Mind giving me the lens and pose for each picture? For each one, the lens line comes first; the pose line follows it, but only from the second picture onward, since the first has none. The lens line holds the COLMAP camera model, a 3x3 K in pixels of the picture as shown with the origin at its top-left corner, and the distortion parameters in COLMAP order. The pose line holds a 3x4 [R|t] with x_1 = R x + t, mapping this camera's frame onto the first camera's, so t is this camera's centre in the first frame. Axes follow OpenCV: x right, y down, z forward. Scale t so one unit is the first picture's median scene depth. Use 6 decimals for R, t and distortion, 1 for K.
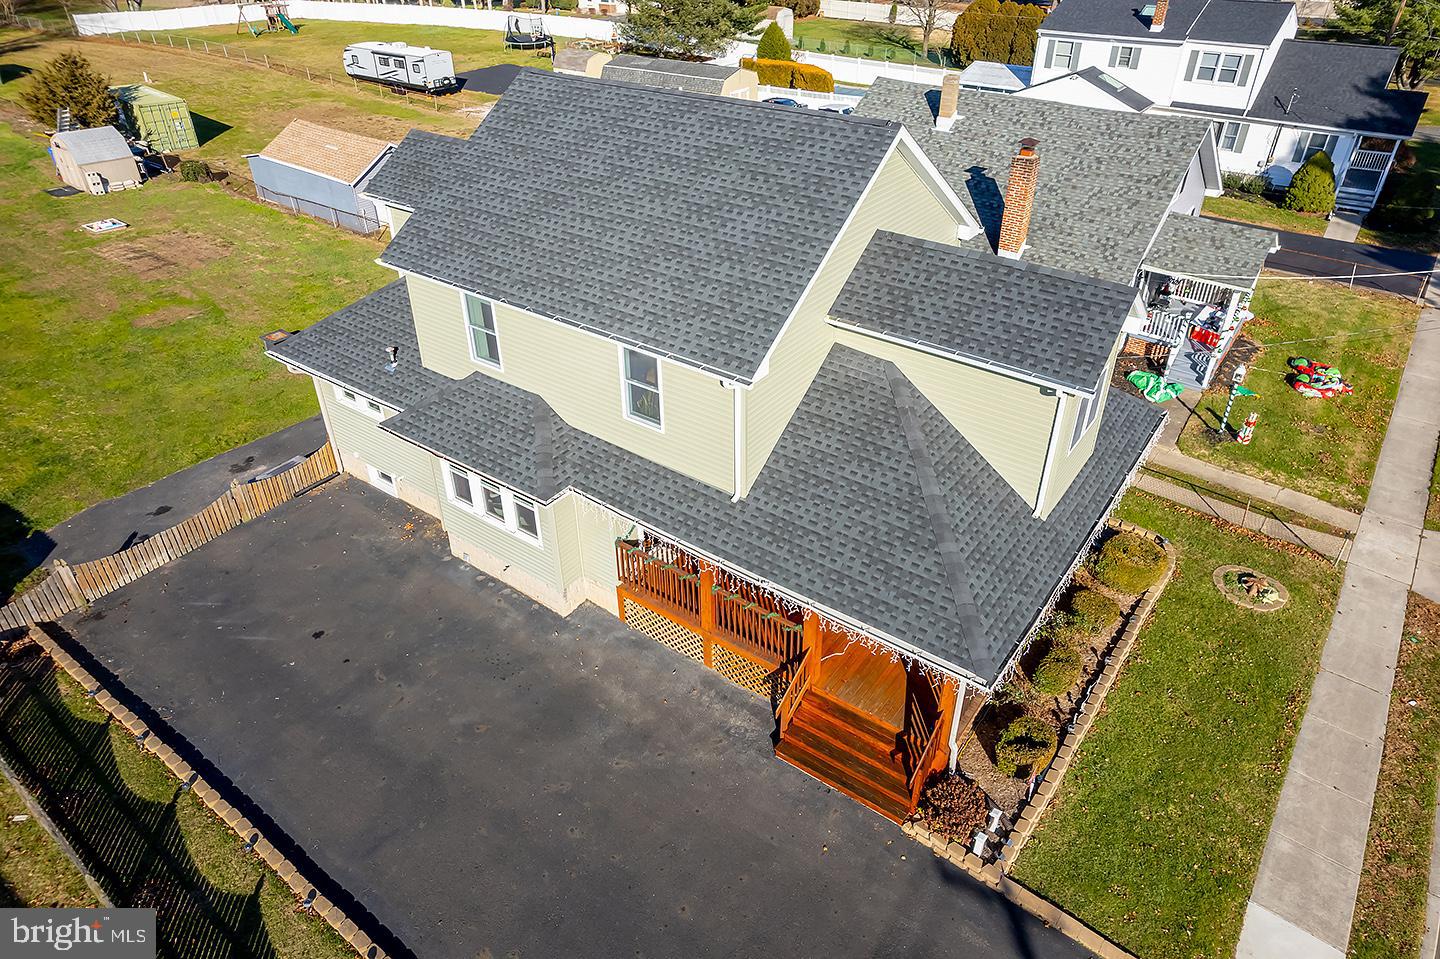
lens RADIAL K [[909.0, 0, 732.3], [0, 909.0, 479.6], [0, 0, 1]] dist [-0.035509, 0.028622]
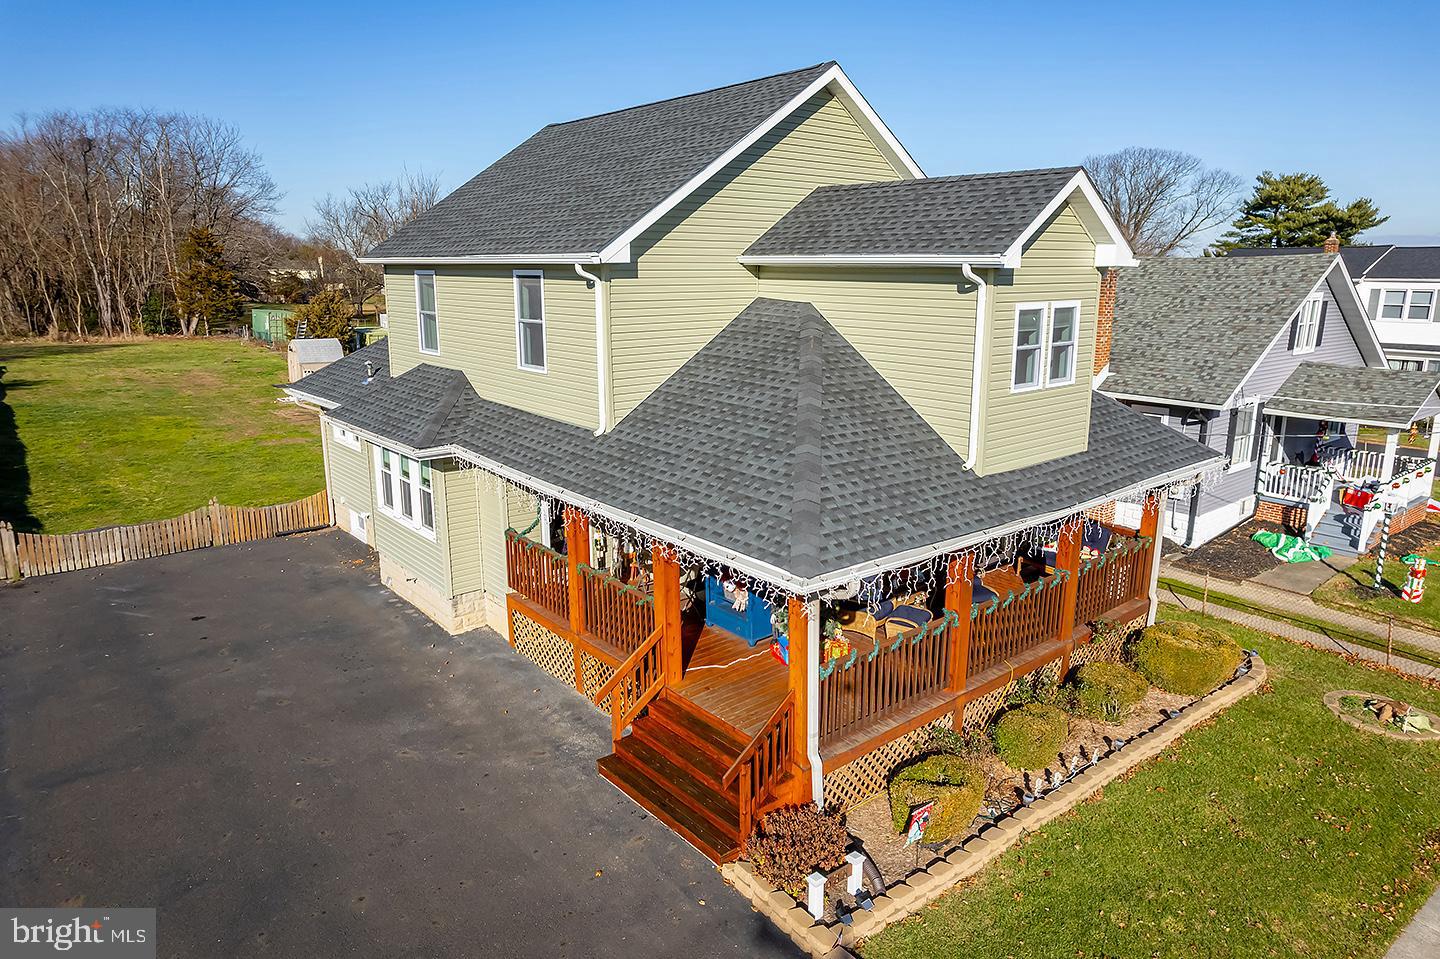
lens RADIAL K [[909.0, 0, 722.7], [0, 909.0, 483.9], [0, 0, 1]] dist [-0.035509, 0.028622]
pose [[0.967743, 0.057949, -0.245185, 0.252392], [-0.139684, 0.933328, -0.330739, 0.255242], [0.209672, 0.354319, 0.911316, 0.219777]]
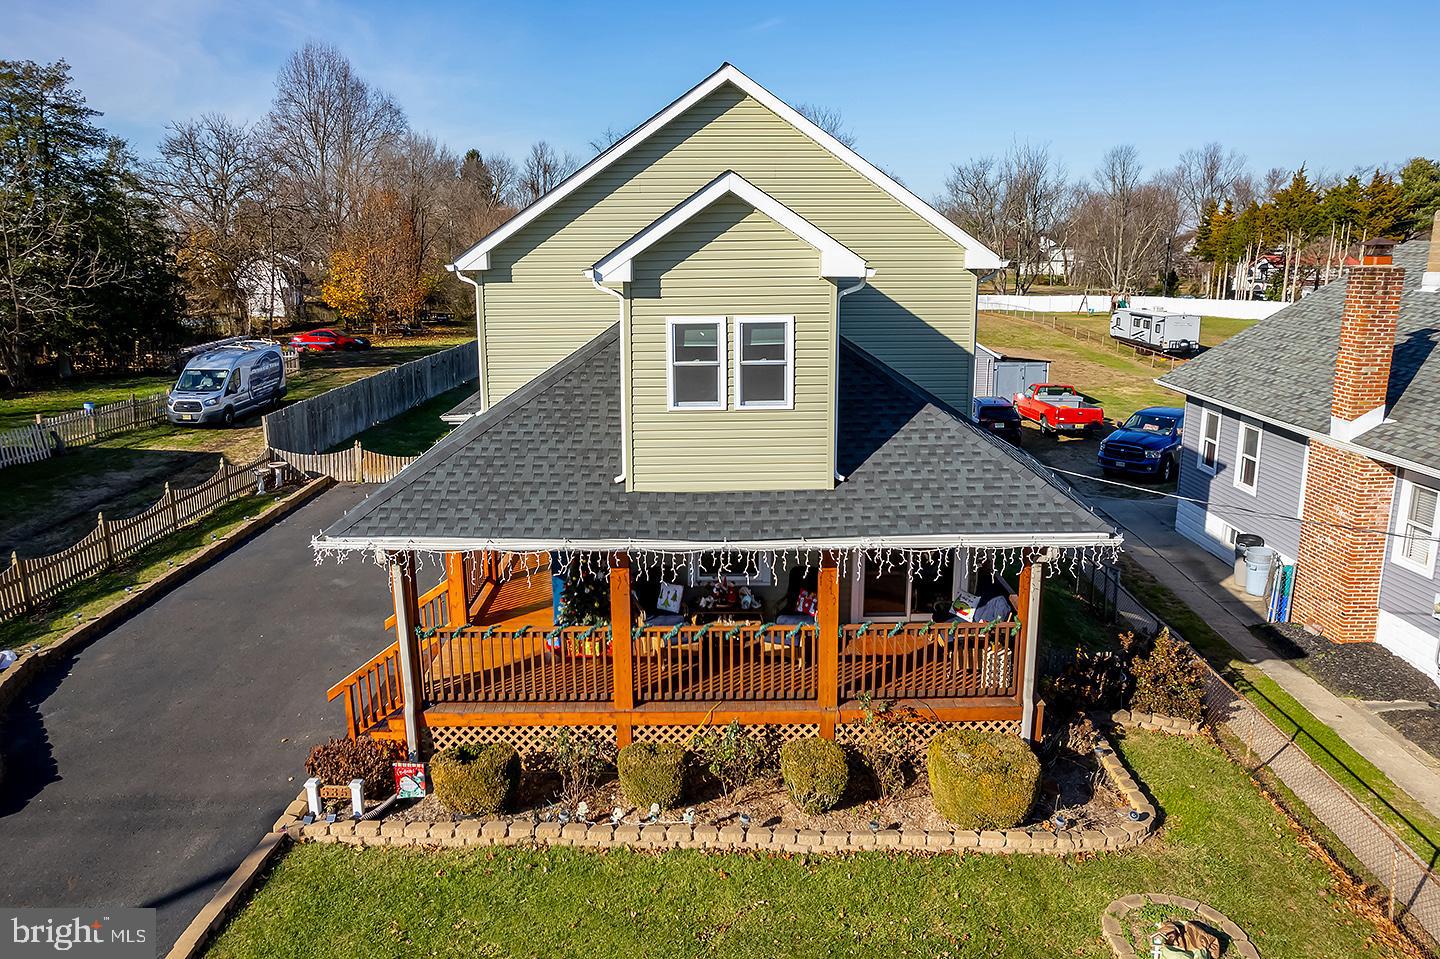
lens RADIAL K [[981.5, 0, 718.3], [0, 981.5, 478.5], [0, 0, 1]] dist [-0.039573, -0.000602]
pose [[0.578984, 0.182883, -0.794563, 0.804772], [-0.447056, 0.886176, -0.121793, 0.073536], [0.681849, 0.425731, 0.594841, 0.456480]]
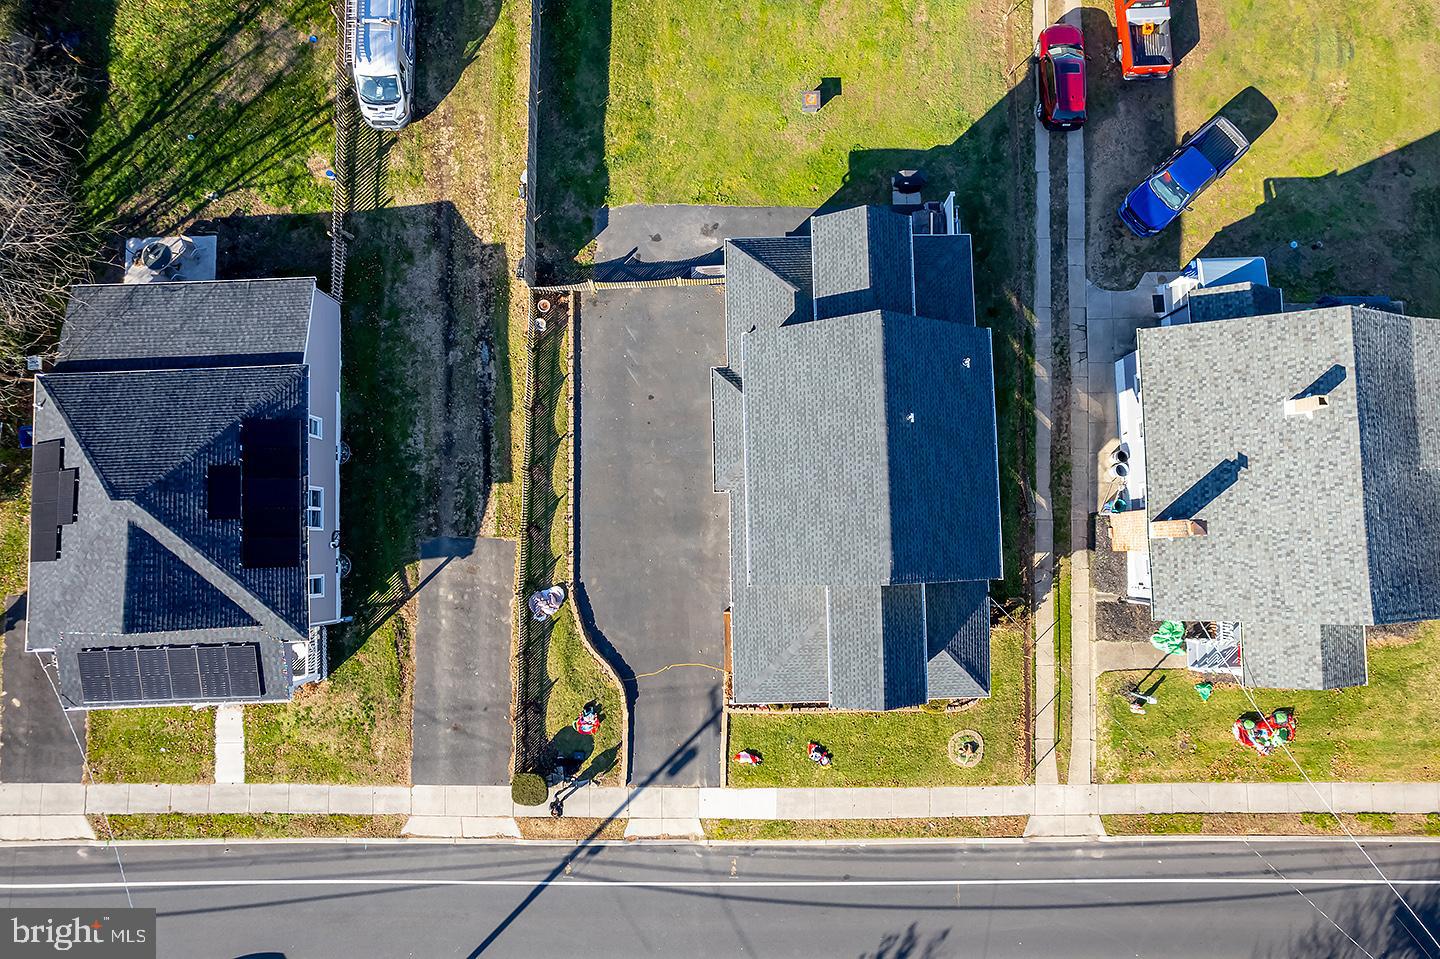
lens RADIAL K [[909.0, 0, 730.3], [0, 909.0, 477.4], [0, 0, 1]] dist [-0.035509, 0.028622]
pose [[0.597865, 0.798617, -0.069056, -0.045722], [-0.445142, 0.402415, 0.799944, -1.449433], [0.666638, -0.447519, 0.596088, -0.218933]]
